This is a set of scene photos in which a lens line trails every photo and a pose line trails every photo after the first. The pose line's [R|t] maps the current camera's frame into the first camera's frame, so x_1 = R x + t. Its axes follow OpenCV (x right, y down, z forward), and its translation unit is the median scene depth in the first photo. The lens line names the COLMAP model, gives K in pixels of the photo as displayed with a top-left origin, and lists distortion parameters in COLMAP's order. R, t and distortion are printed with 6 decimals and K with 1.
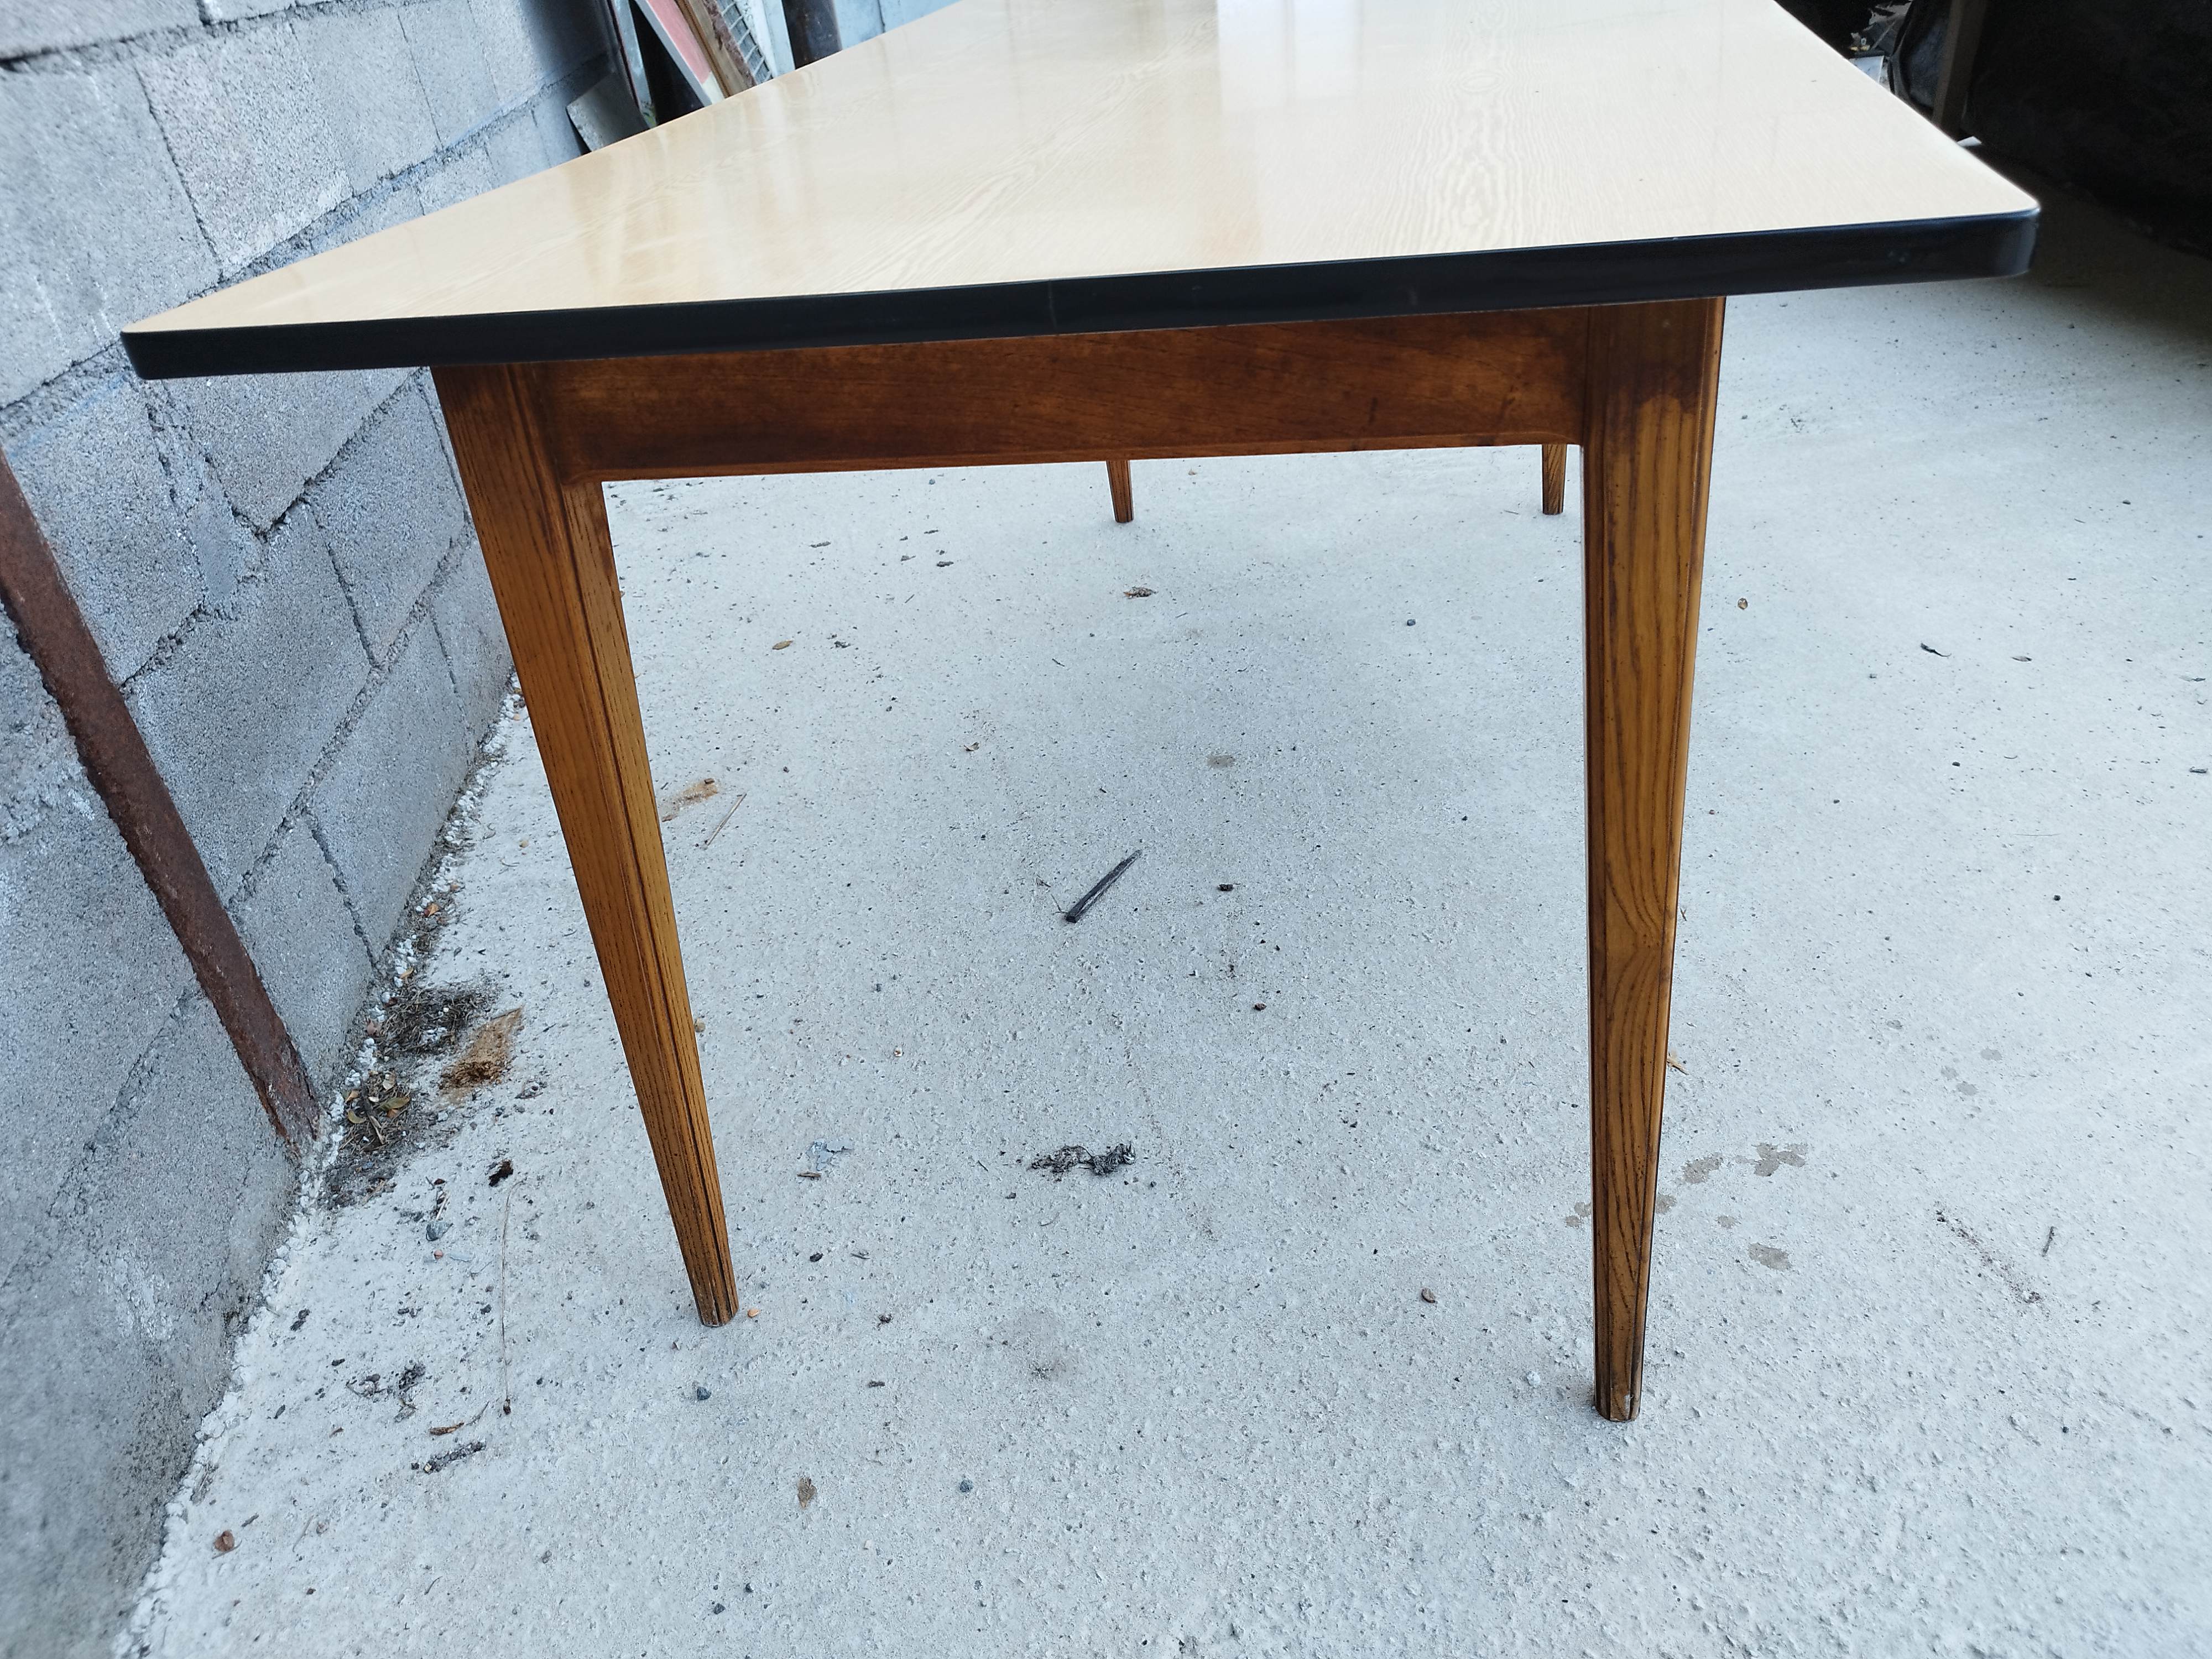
lens RADIAL K [[1594.5, 0, 1127.6], [0, 1594.5, 823.2], [0, 0, 1]] dist [0.022049, -0.028659]
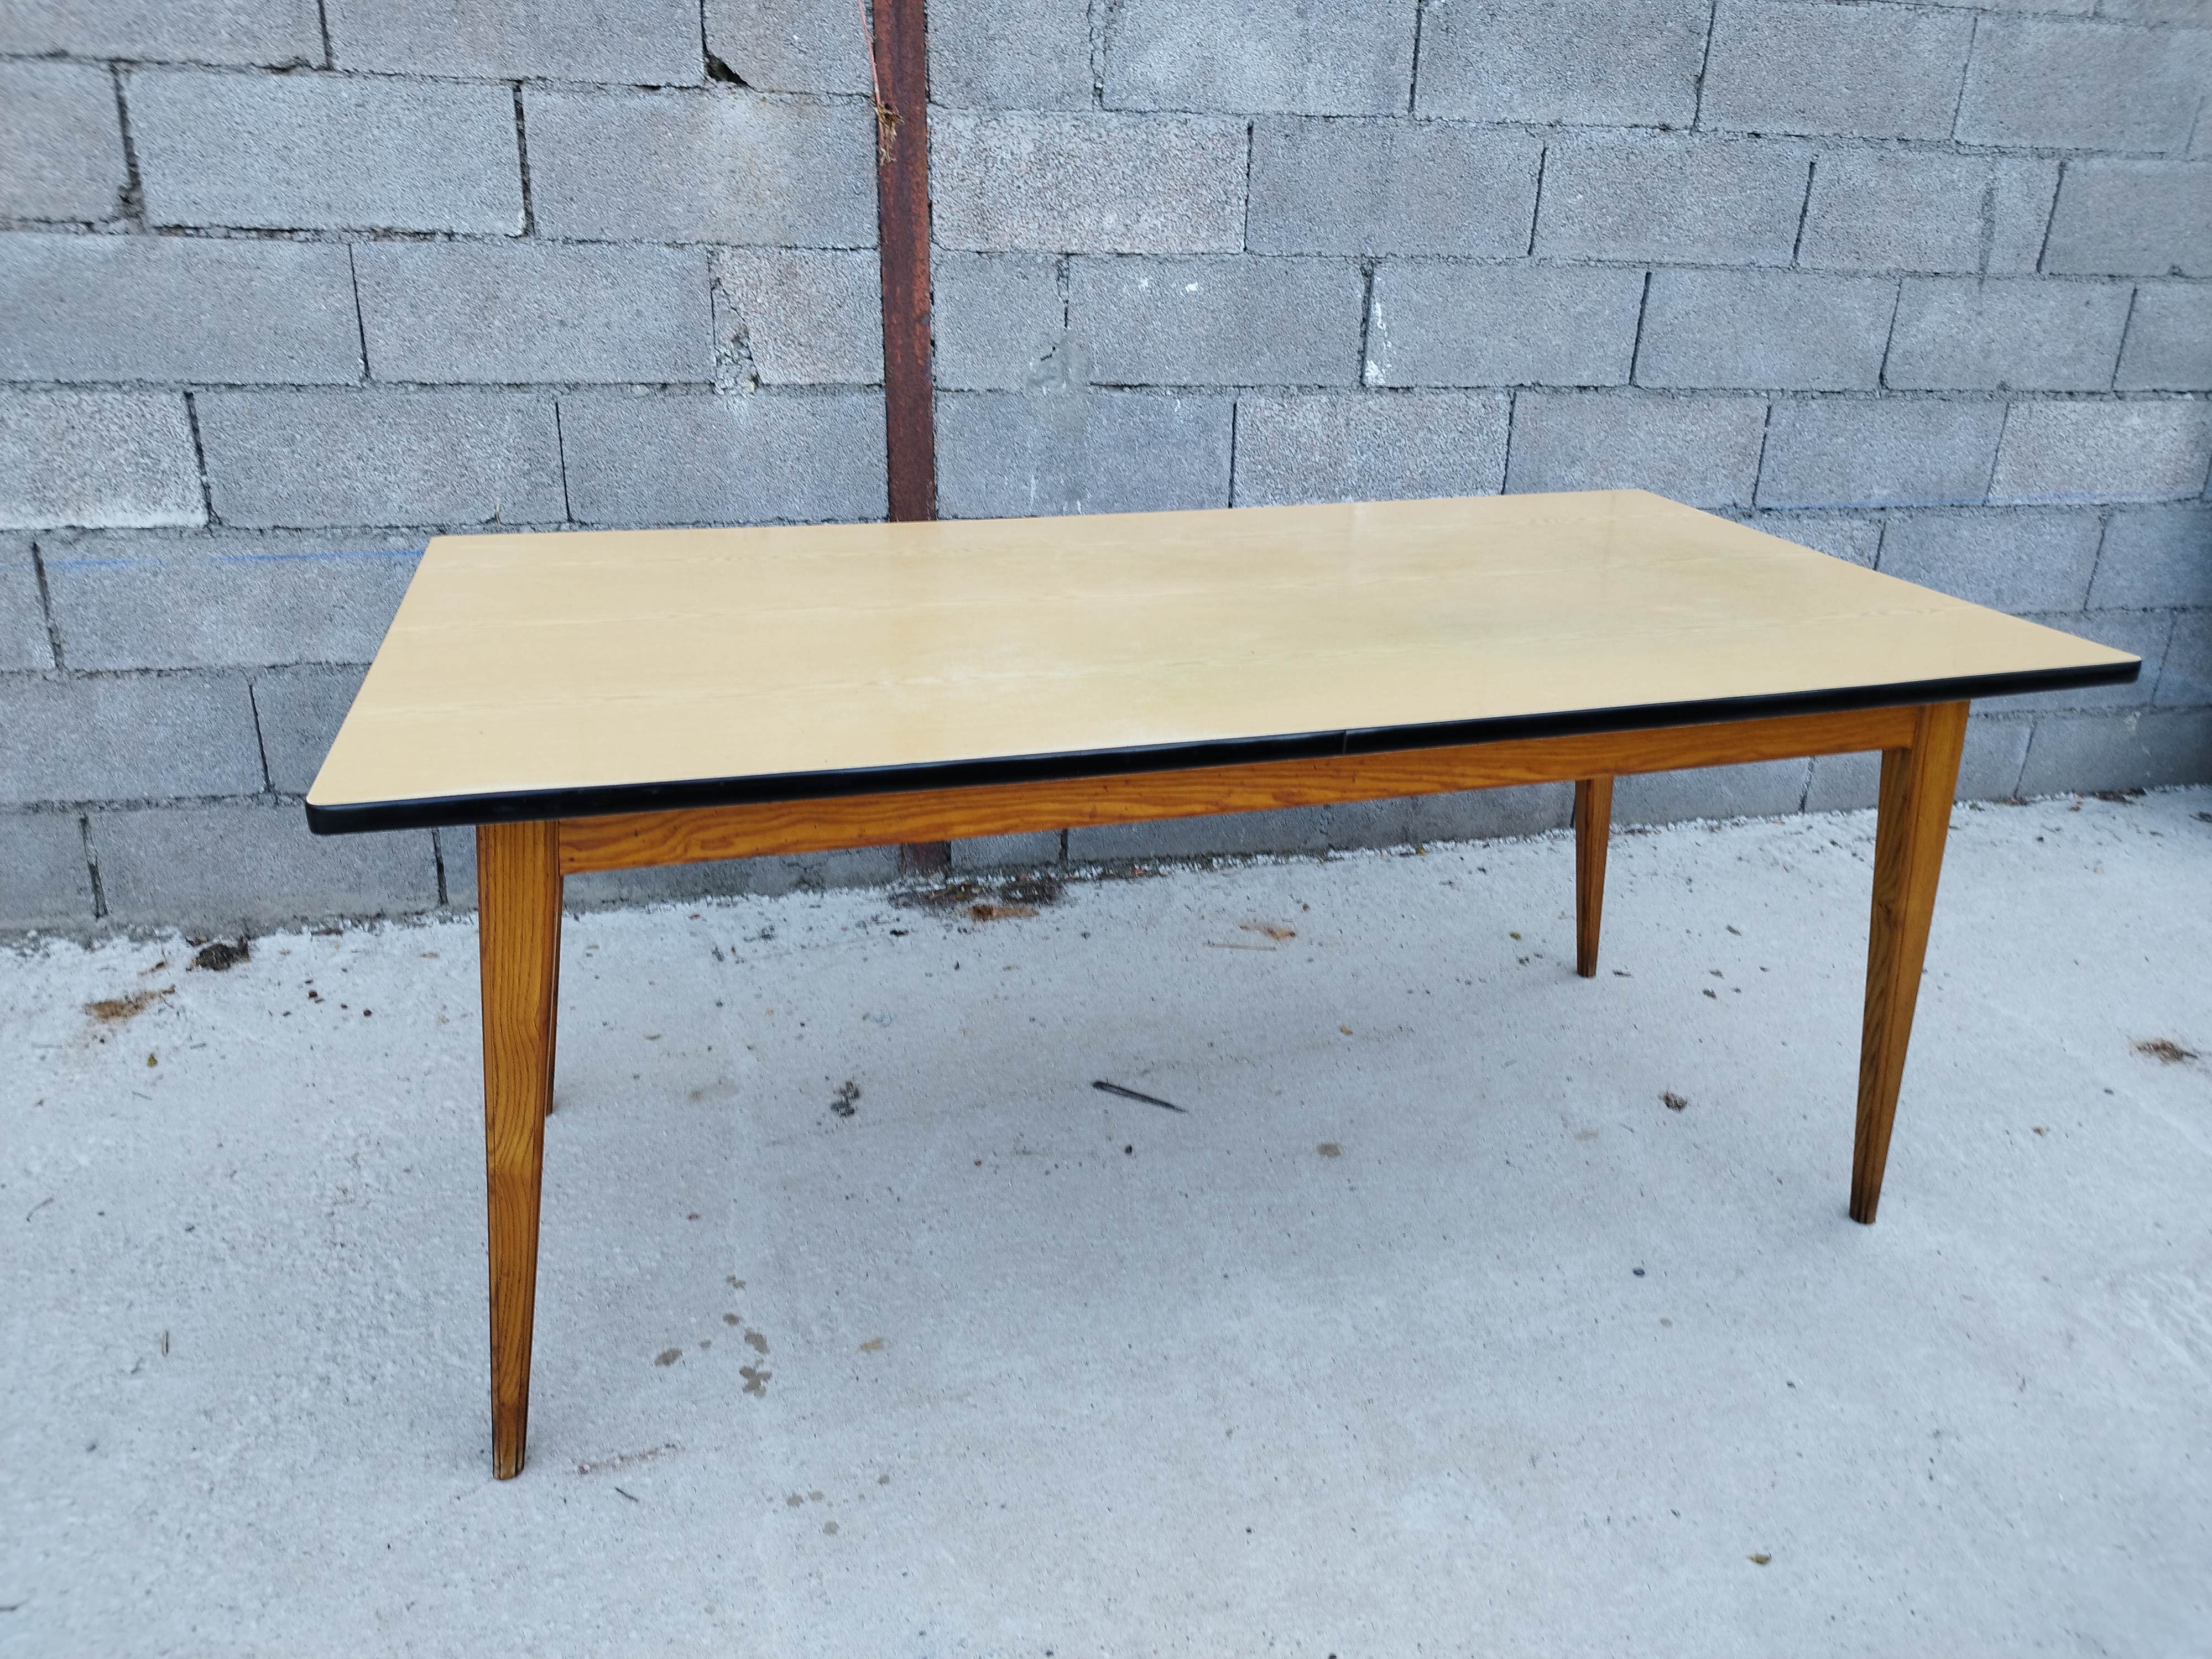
lens RADIAL K [[1594.5, 0, 1110.3], [0, 1594.5, 830.3], [0, 0, 1]] dist [0.022049, -0.028659]
pose [[0.070121, 0.491940, -0.867801, 1.186580], [-0.545627, 0.747187, 0.379478, -0.714466], [0.835090, 0.446886, 0.320809, 0.509183]]
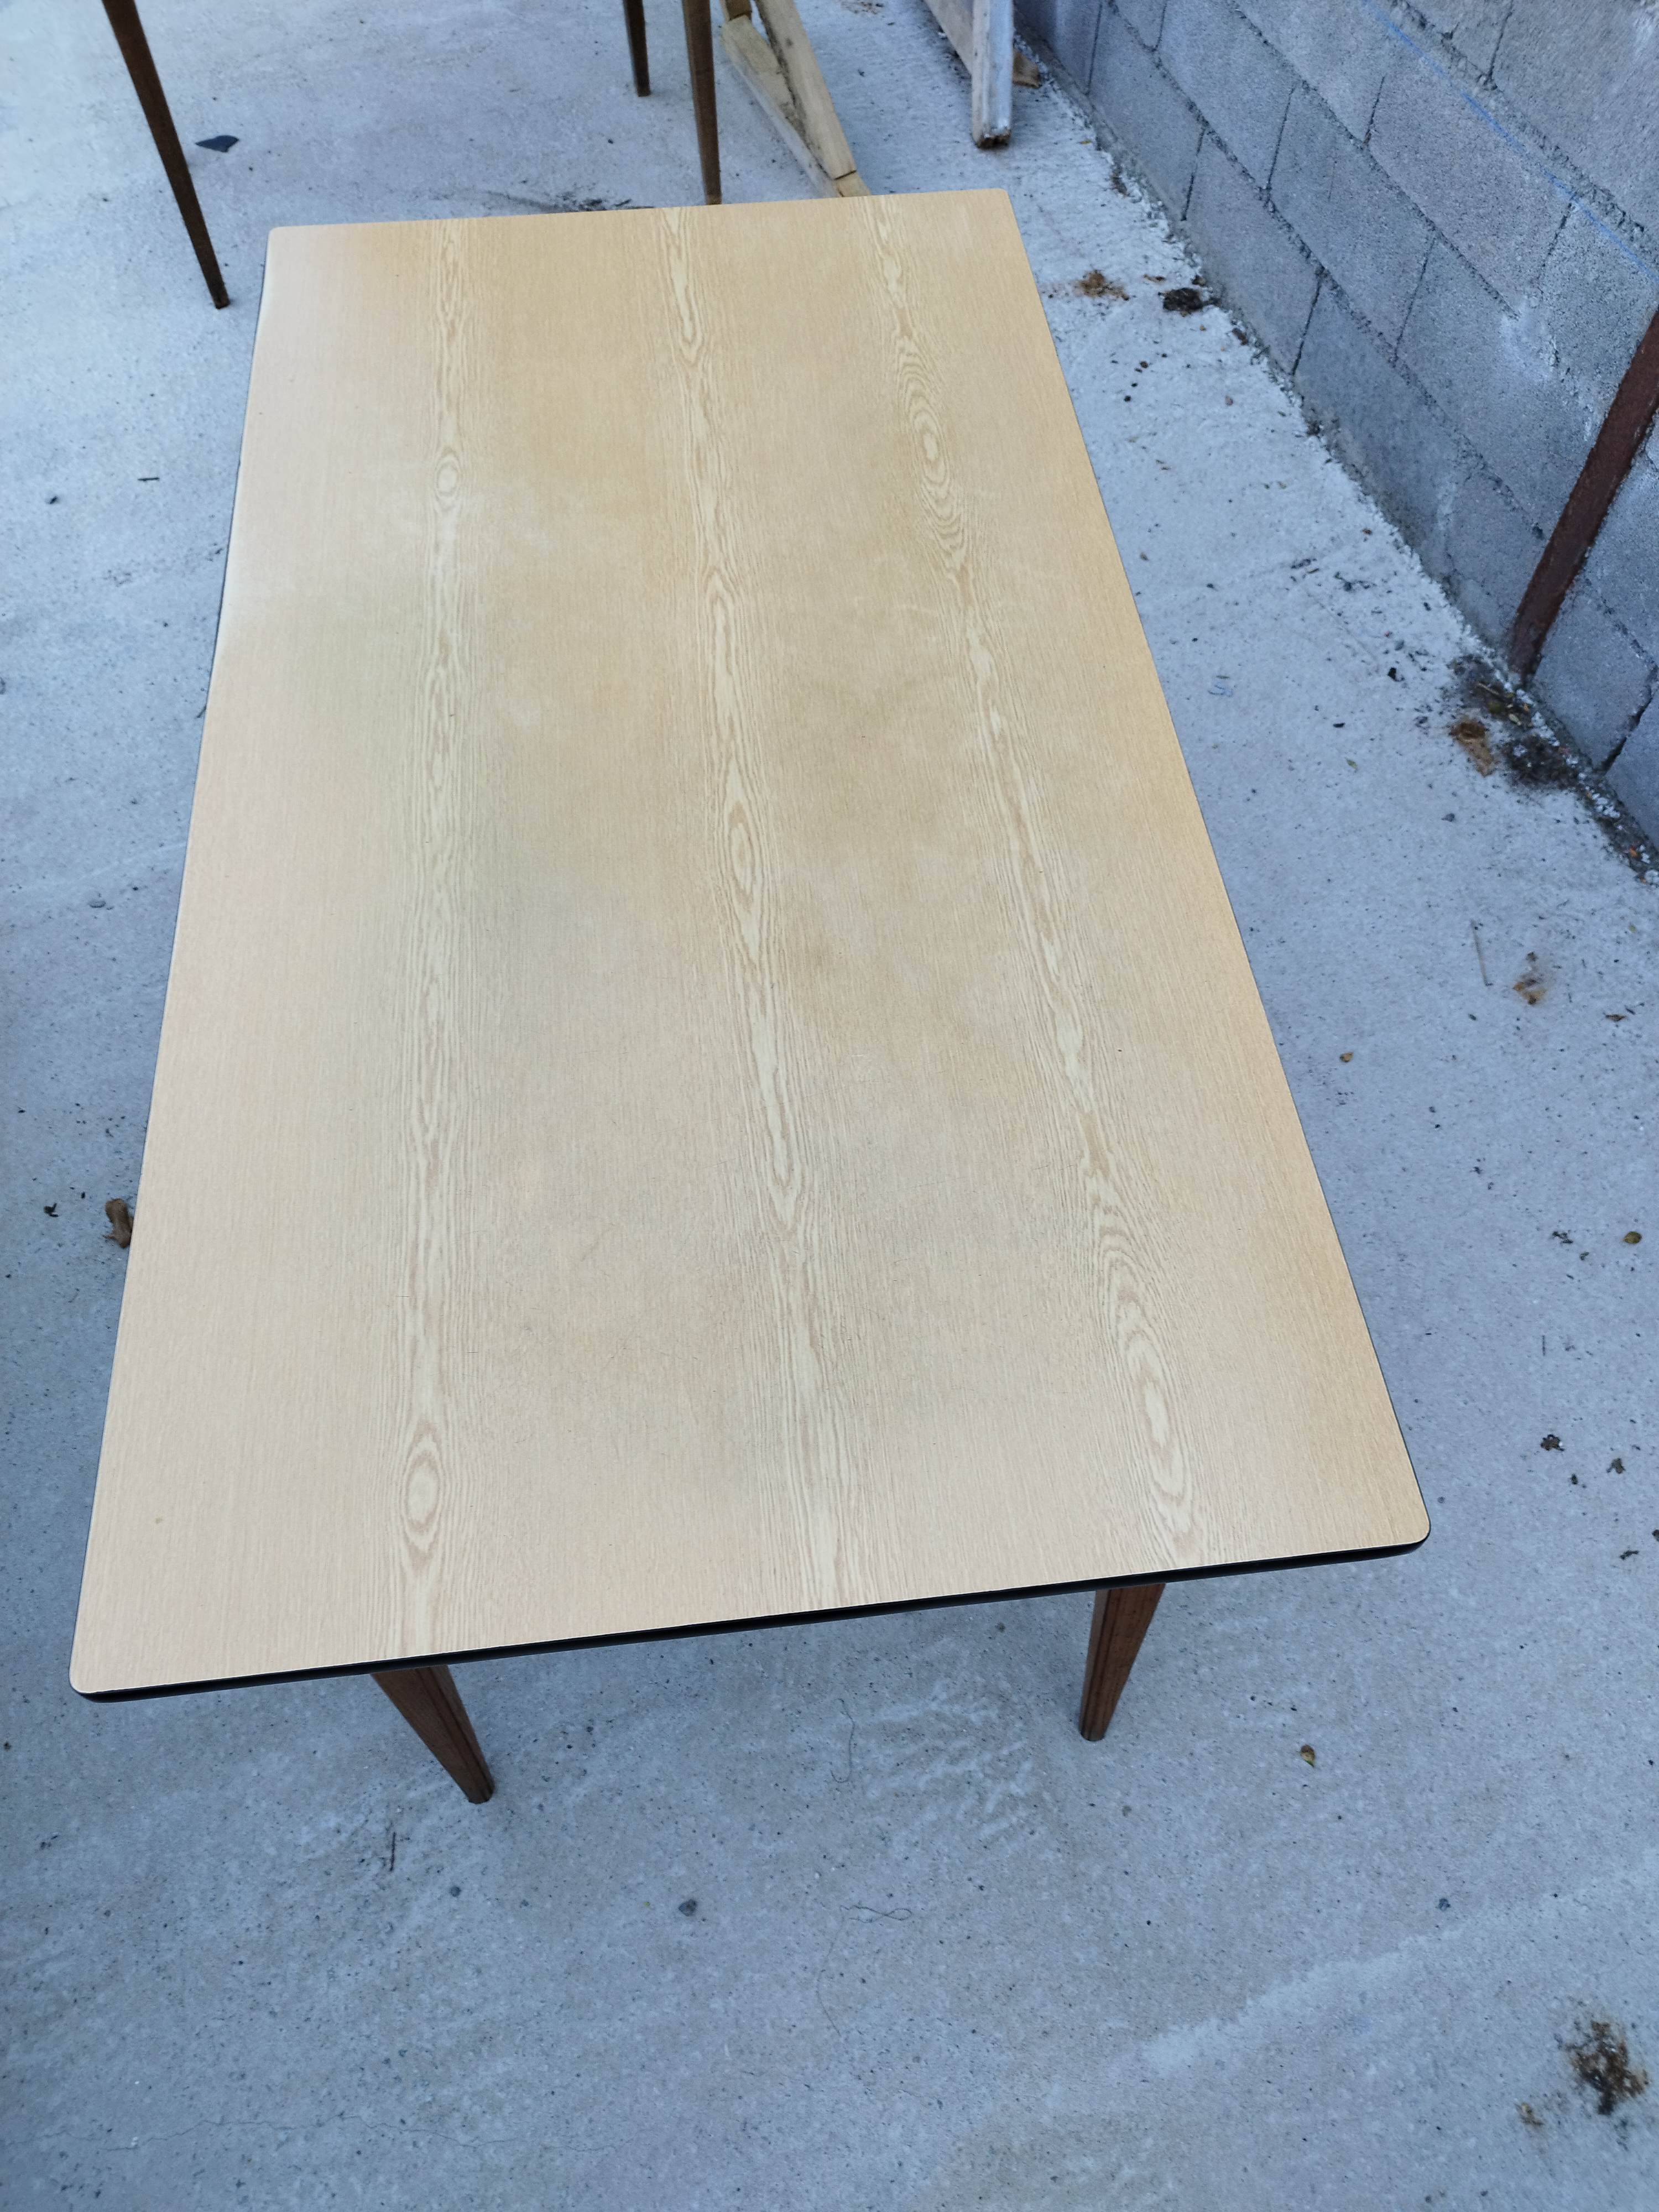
lens RADIAL K [[1594.5, 0, 818.6], [0, 1594.5, 1129.8], [0, 0, 1]] dist [0.022049, -0.028659]
pose [[-0.983047, 0.183003, 0.011347, 0.334830], [0.010995, -0.002940, 0.999935, -1.593816], [0.183024, 0.983108, 0.000878, 1.331545]]
